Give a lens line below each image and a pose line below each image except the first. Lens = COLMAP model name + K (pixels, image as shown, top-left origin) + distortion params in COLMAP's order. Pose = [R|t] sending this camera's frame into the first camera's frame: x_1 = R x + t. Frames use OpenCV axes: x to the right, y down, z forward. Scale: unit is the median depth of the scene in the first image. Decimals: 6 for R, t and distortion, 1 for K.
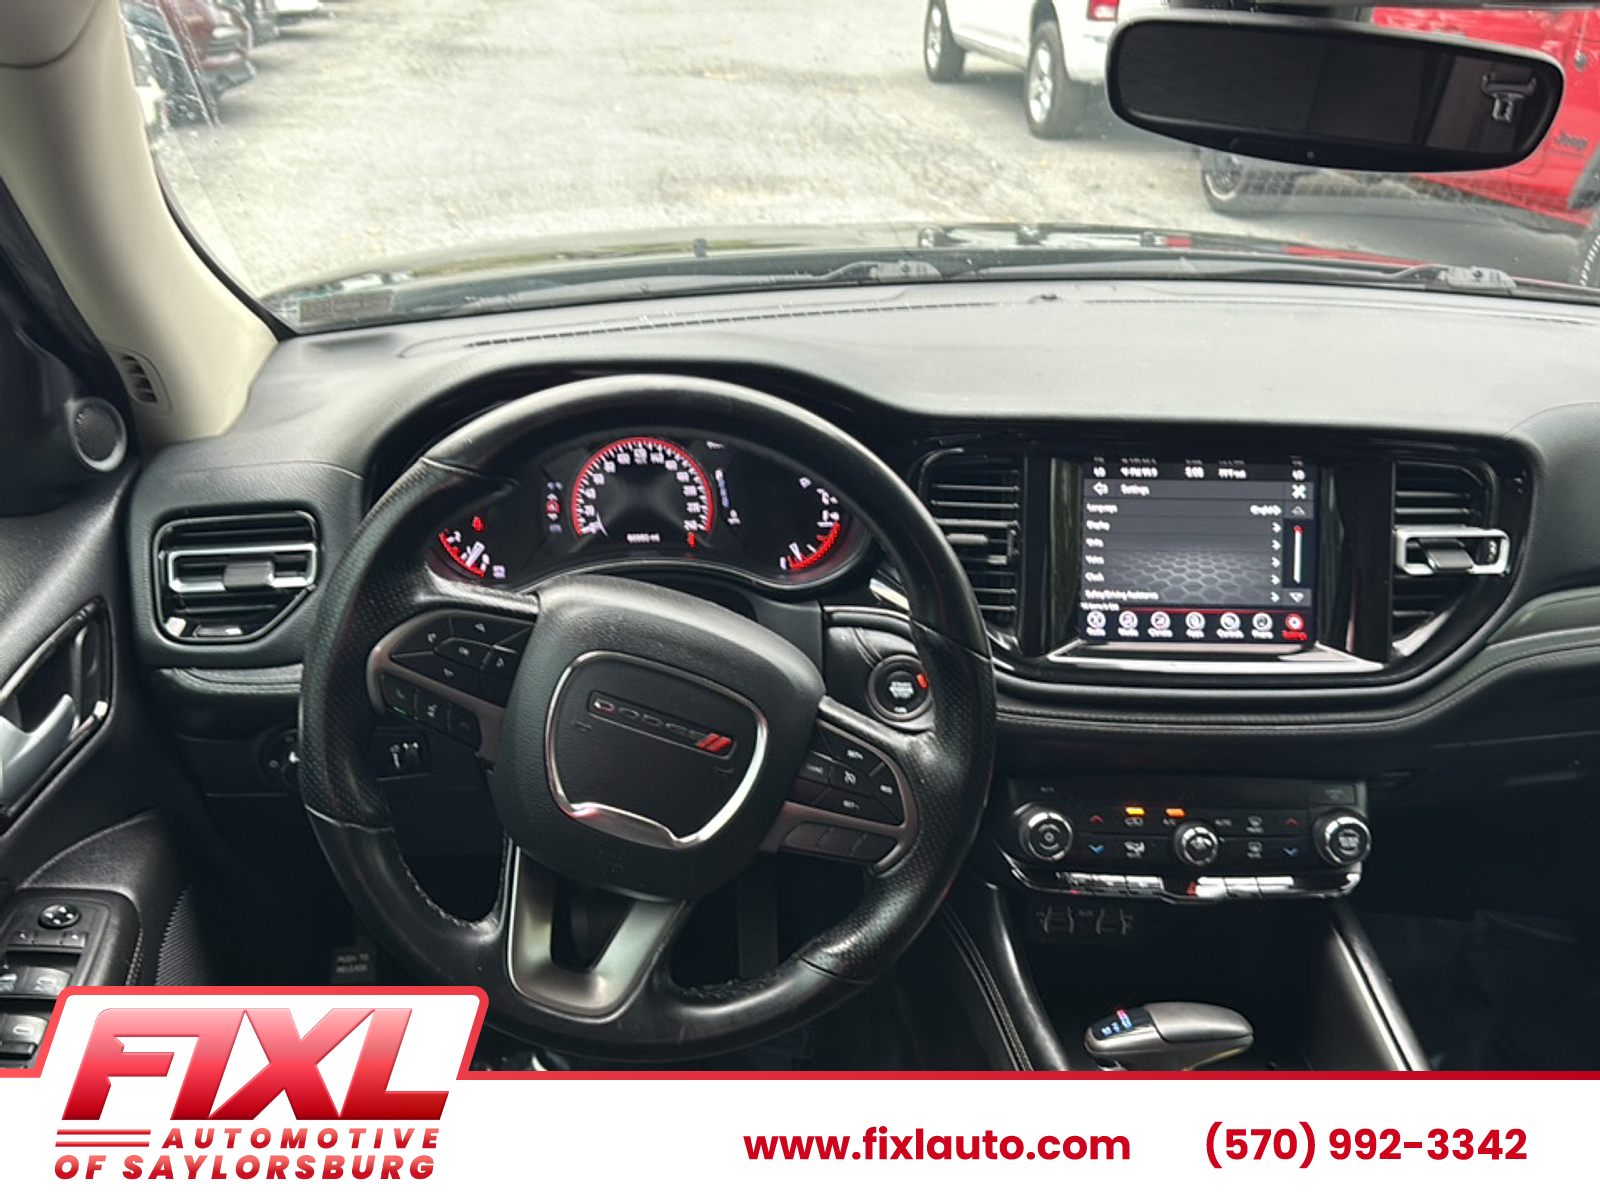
lens RADIAL K [[1488.3, 0, 788.8], [0, 1488.3, 599.3], [0, 0, 1]] dist [0.008504, 0.000000]
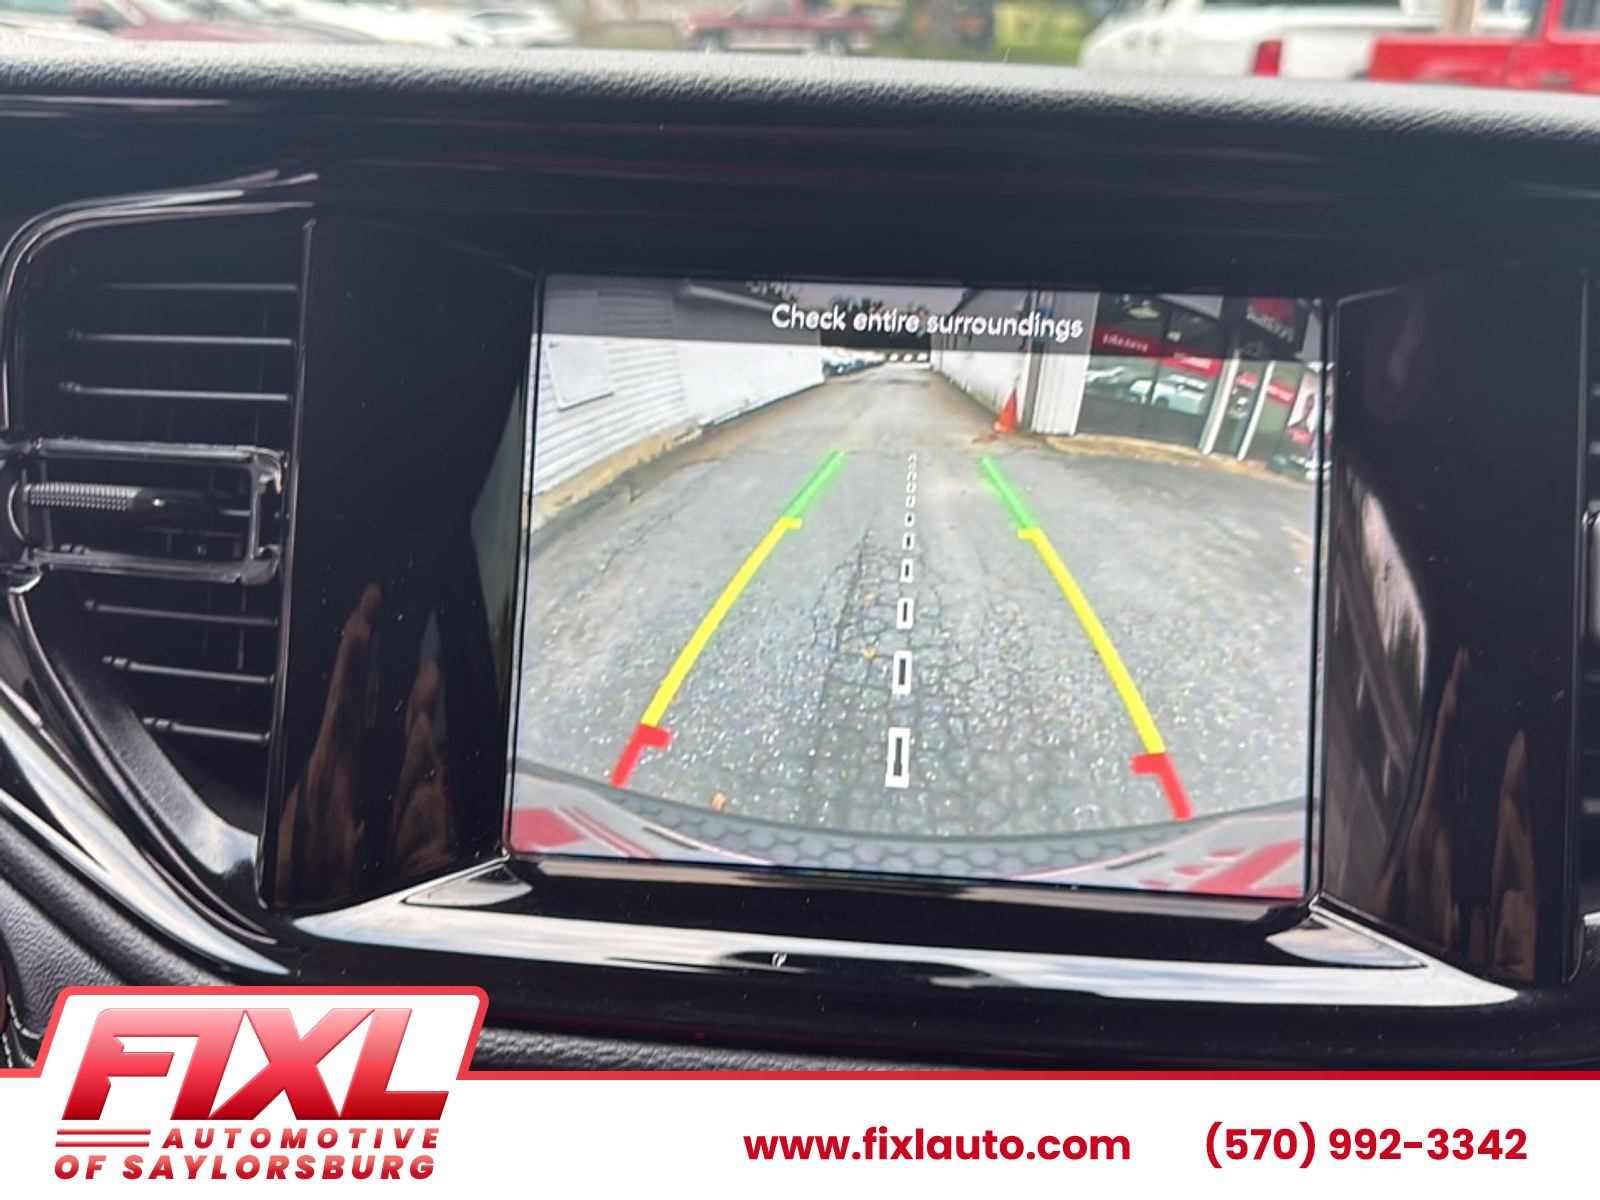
lens RADIAL K [[1488.3, 0, 811.4], [0, 1488.3, 610.6], [0, 0, 1]] dist [0.008504, 0.000000]
pose [[0.994923, 0.028796, -0.096431, 0.283385], [-0.035800, 0.996783, -0.071711, -0.001697], [0.094055, 0.074800, 0.992753, 0.695859]]
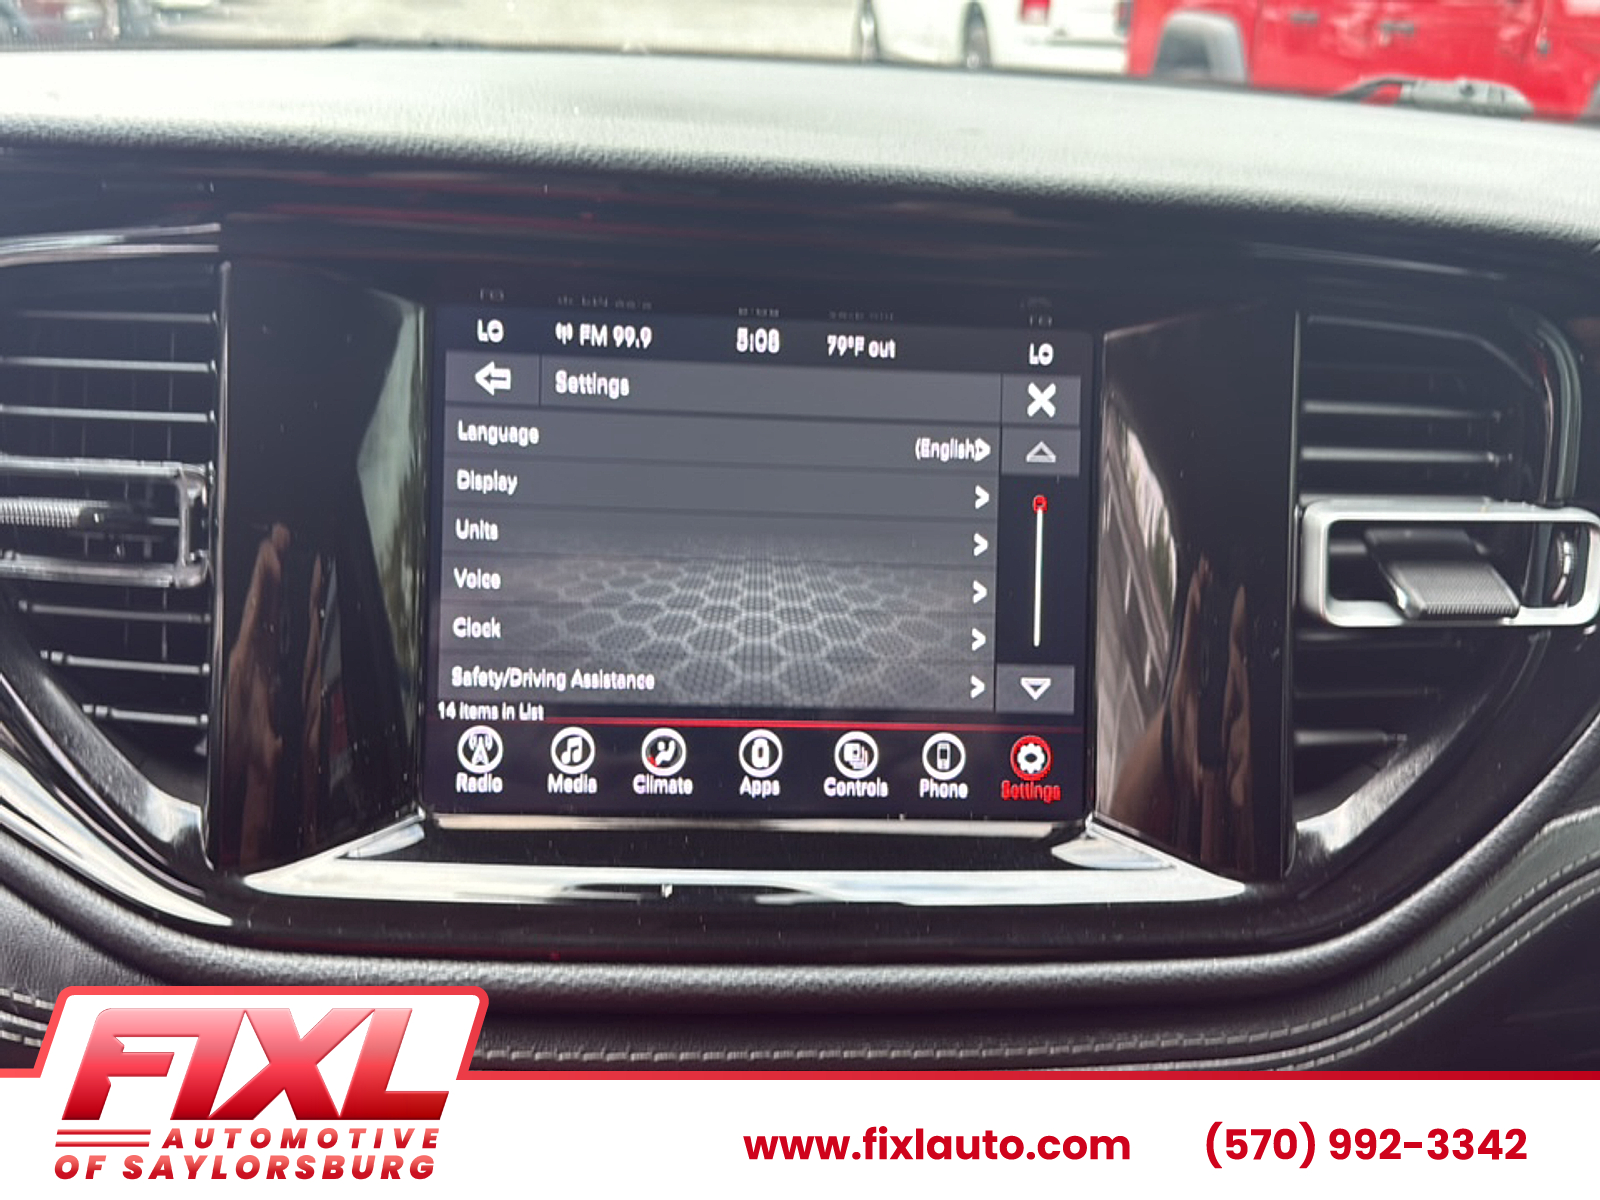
lens RADIAL K [[1488.3, 0, 806.0], [0, 1488.3, 599.4], [0, 0, 1]] dist [0.008504, 0.000000]
pose [[0.999163, 0.007642, 0.040180, 0.270254], [-0.006651, 0.999672, -0.024739, -0.013935], [-0.040356, 0.024451, 0.998886, 0.638715]]
